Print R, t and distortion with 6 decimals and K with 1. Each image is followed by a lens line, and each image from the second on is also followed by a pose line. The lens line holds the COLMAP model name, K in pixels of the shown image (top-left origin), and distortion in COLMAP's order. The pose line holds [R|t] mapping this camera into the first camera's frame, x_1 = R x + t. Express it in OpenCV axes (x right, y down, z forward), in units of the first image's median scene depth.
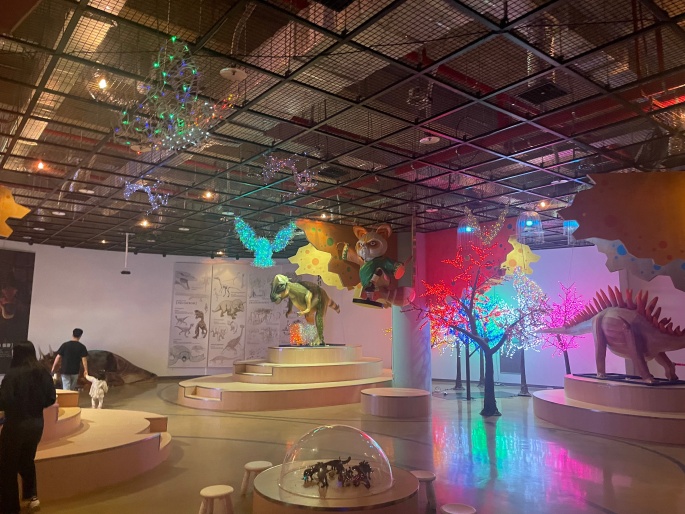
lens RADIAL K [[519.3, 0, 349.5], [0, 519.3, 252.7], [0, 0, 1]] dist [0.058540, -0.060300]
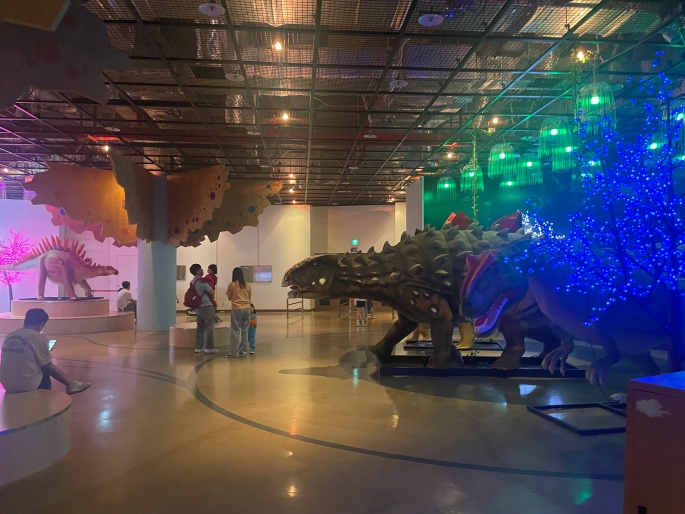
lens RADIAL K [[519.3, 0, 348.3], [0, 519.3, 257.9], [0, 0, 1]] dist [0.058540, -0.060300]
pose [[0.549283, 0.009583, 0.835581, -0.259069], [-0.107322, 0.992462, 0.059168, -0.047195], [-0.828716, -0.122176, 0.546171, -0.460961]]
